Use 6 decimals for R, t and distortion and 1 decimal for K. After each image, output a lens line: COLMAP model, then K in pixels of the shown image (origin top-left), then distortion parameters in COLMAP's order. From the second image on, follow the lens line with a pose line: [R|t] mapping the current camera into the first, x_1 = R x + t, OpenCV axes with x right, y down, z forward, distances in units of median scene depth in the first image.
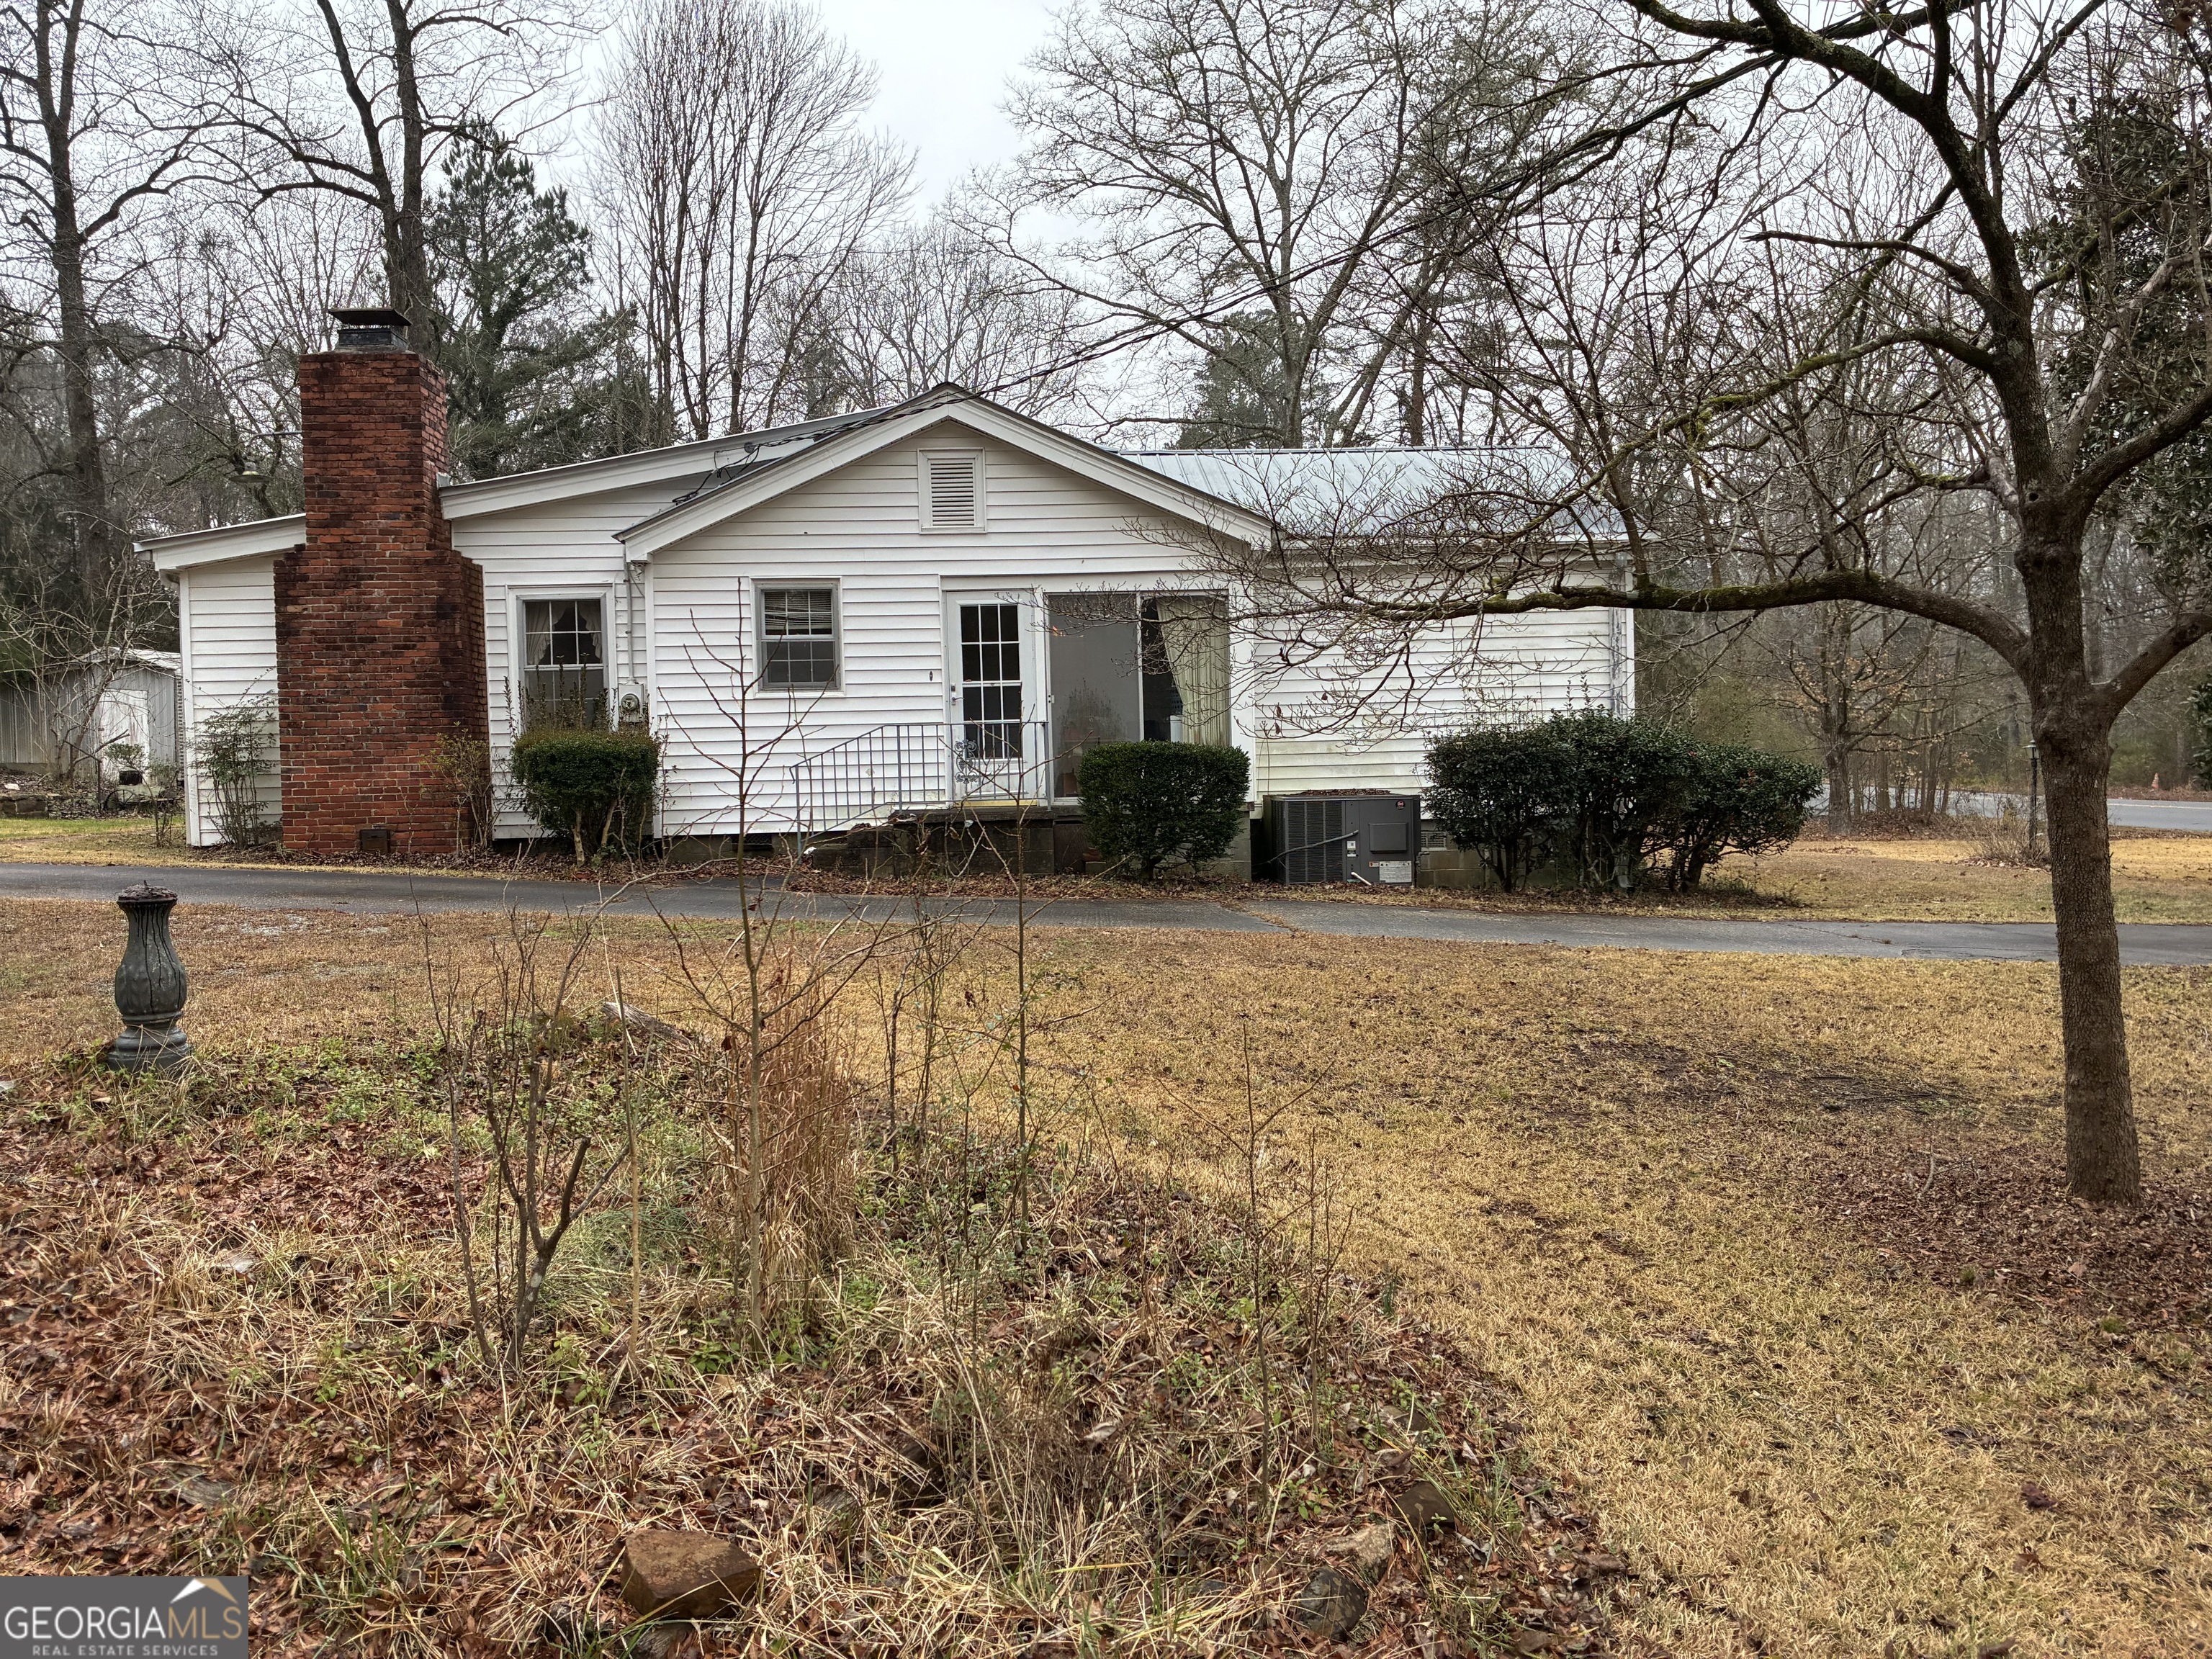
lens RADIAL K [[1731.5, 0, 1106.0], [0, 1731.5, 829.5], [0, 0, 1]] dist [0.002682, -0.002363]
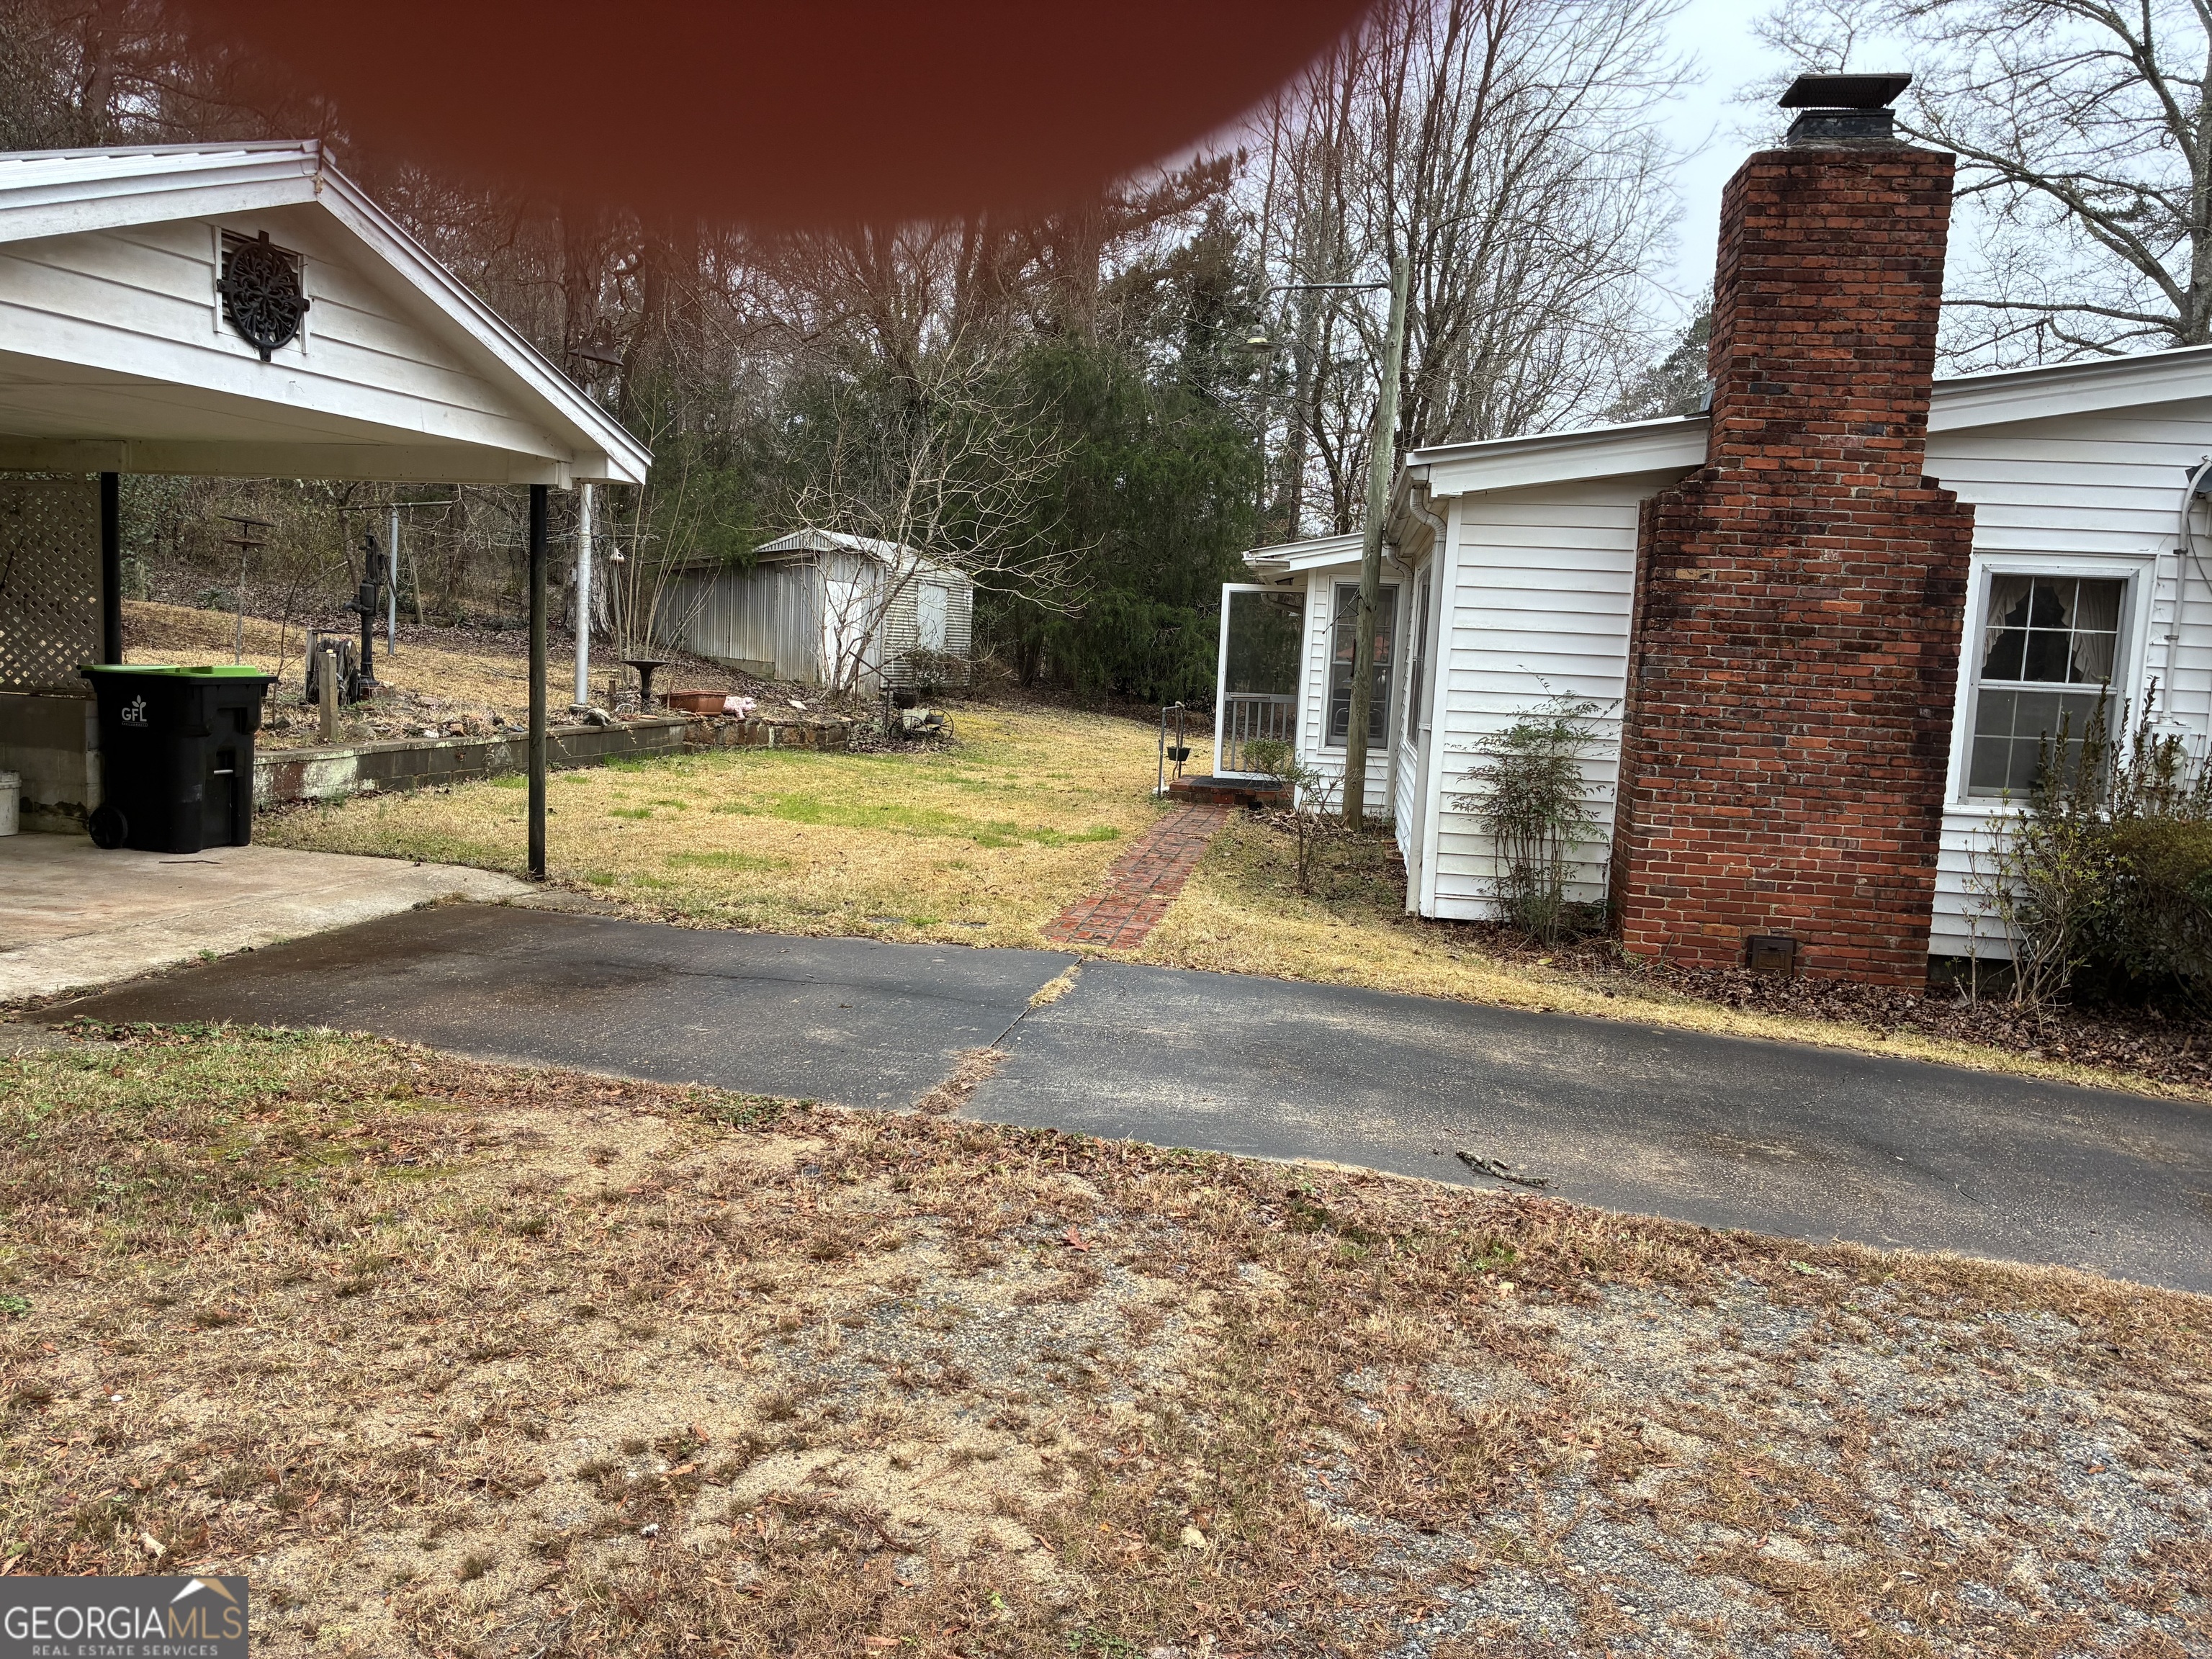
lens RADIAL K [[1639.7, 0, 1106.0], [0, 1639.7, 829.5], [0, 0, 1]] dist [-0.003498, -0.001029]
pose [[0.979581, 0.089013, -0.180273, -0.539450], [-0.073608, 0.993179, 0.090425, -0.071174], [0.187093, -0.075309, 0.979451, 0.359579]]
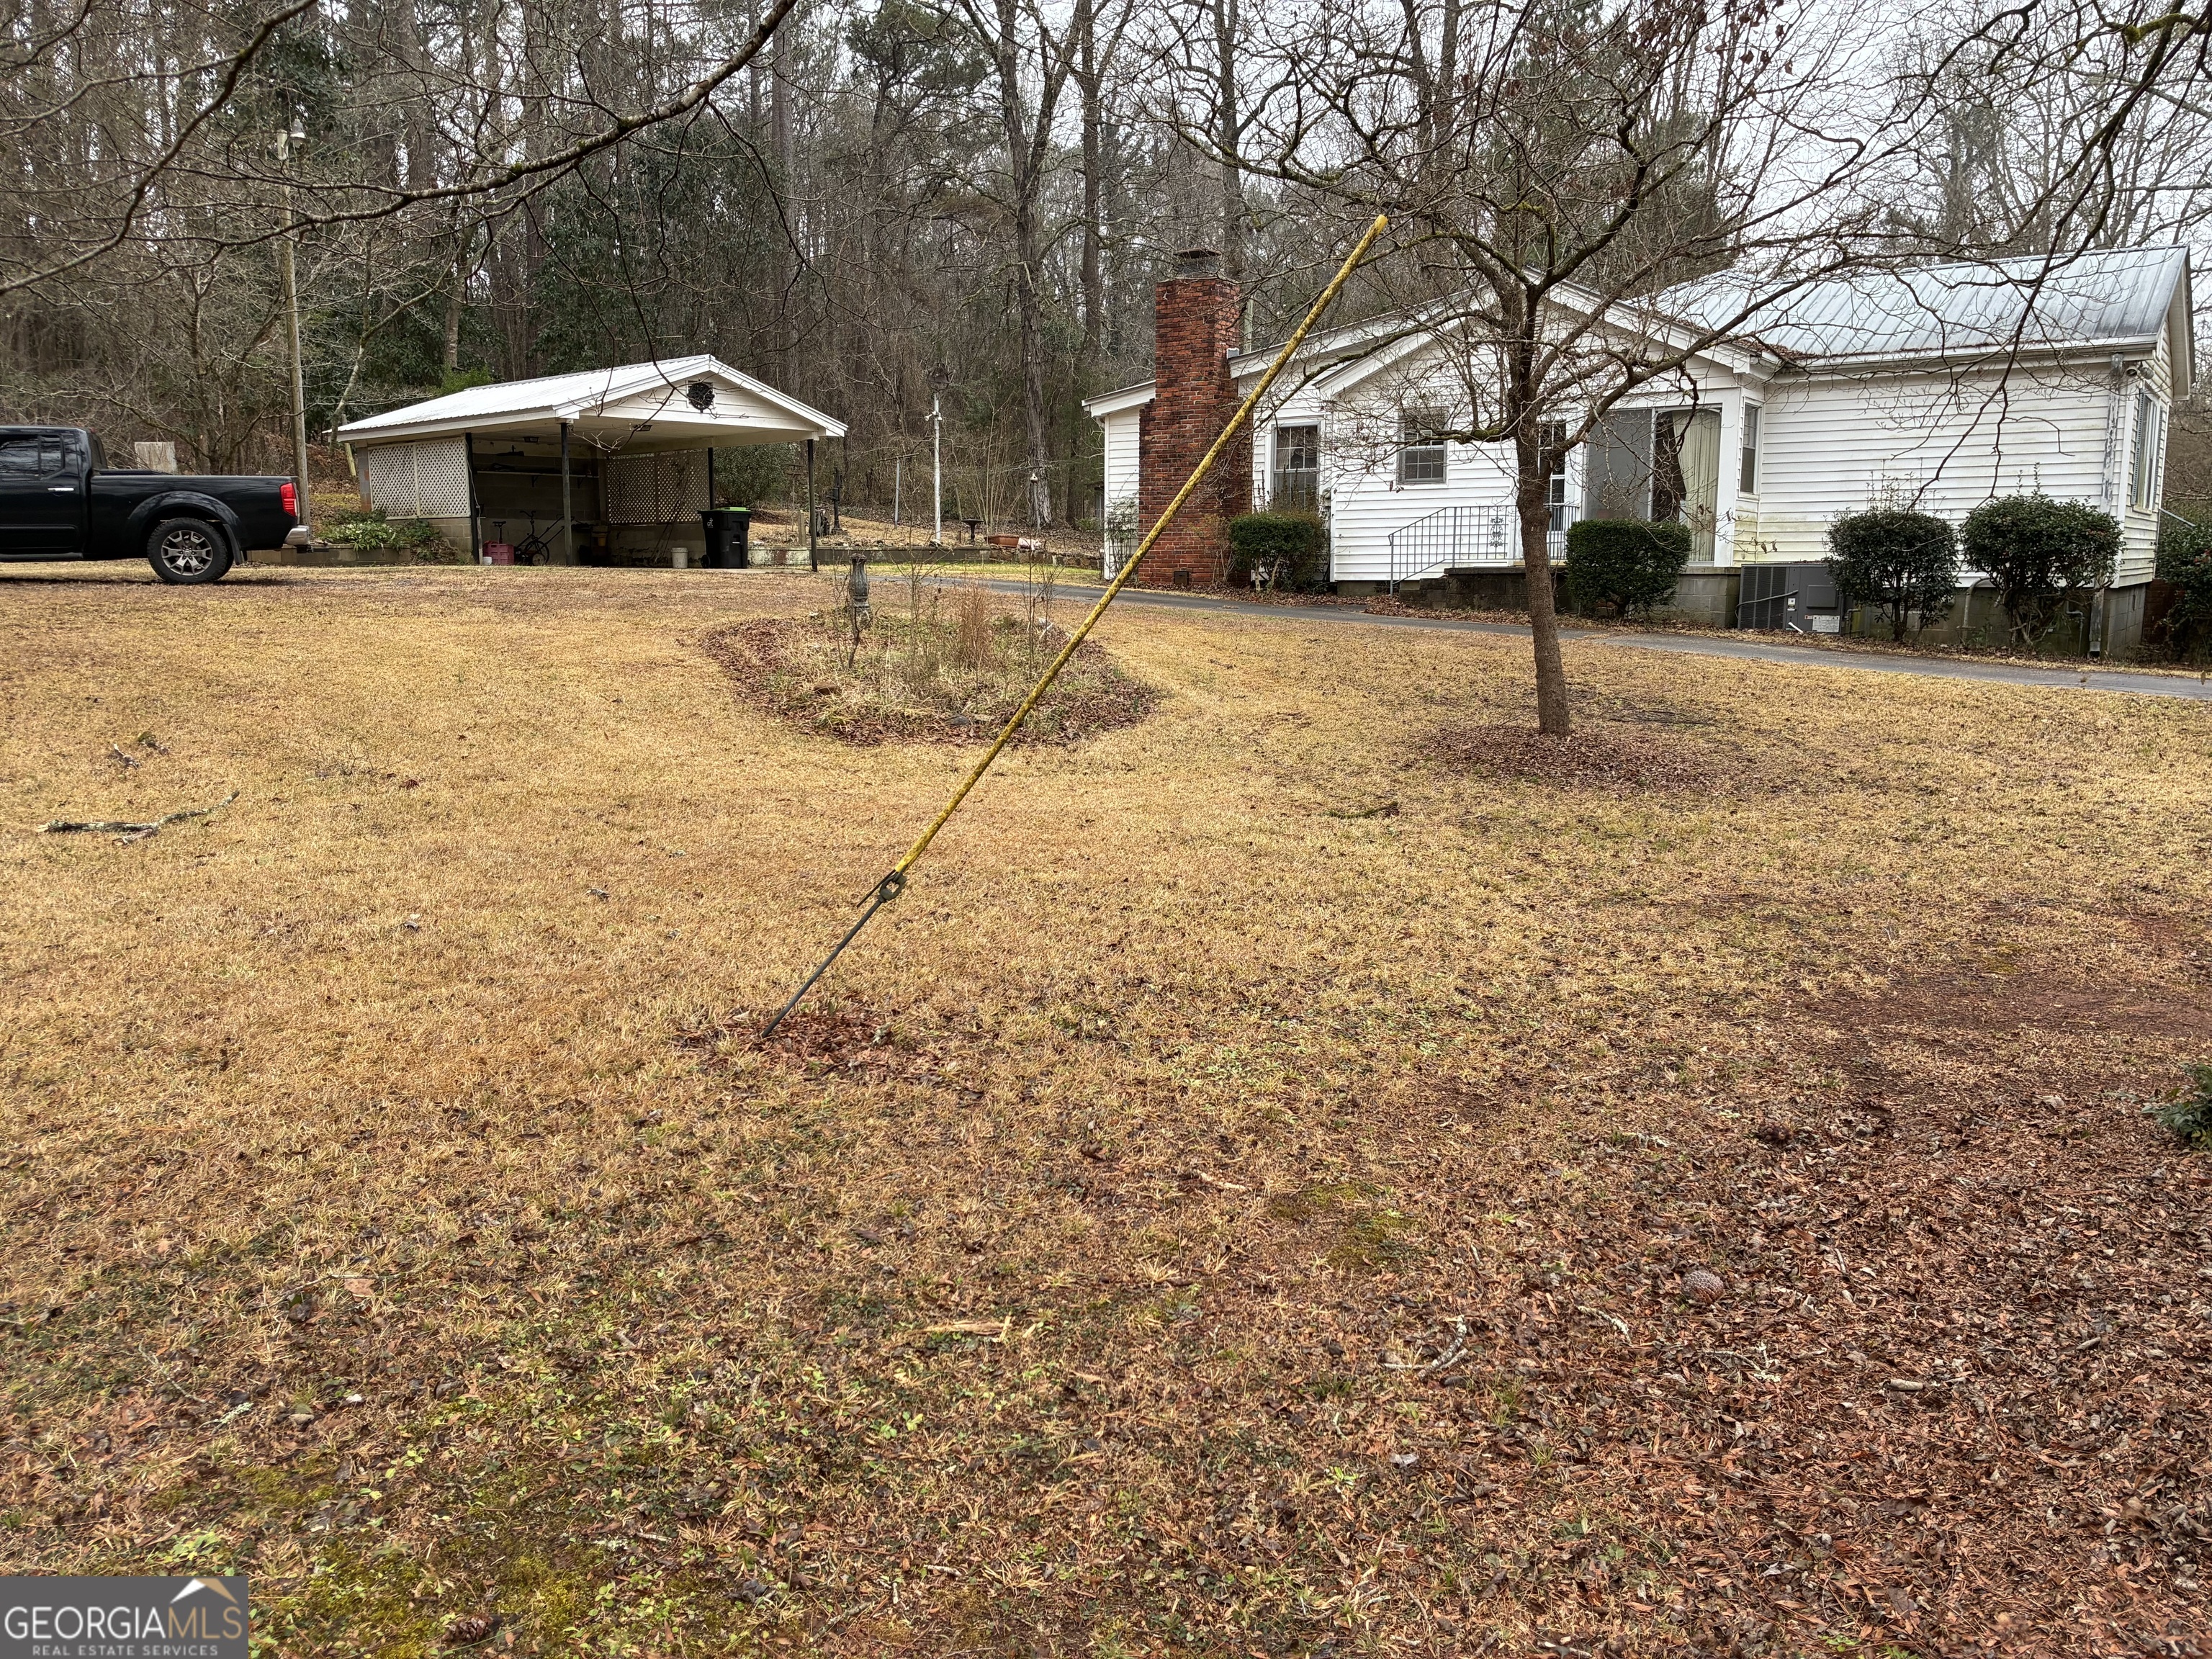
lens RADIAL K [[1731.5, 0, 1106.0], [0, 1731.5, 829.5], [0, 0, 1]] dist [0.002682, -0.002363]
pose [[0.767293, 0.118333, -0.630285, 0.592904], [-0.035189, 0.989117, 0.142864, 0.010561], [0.640330, -0.087439, 0.763106, -0.340661]]
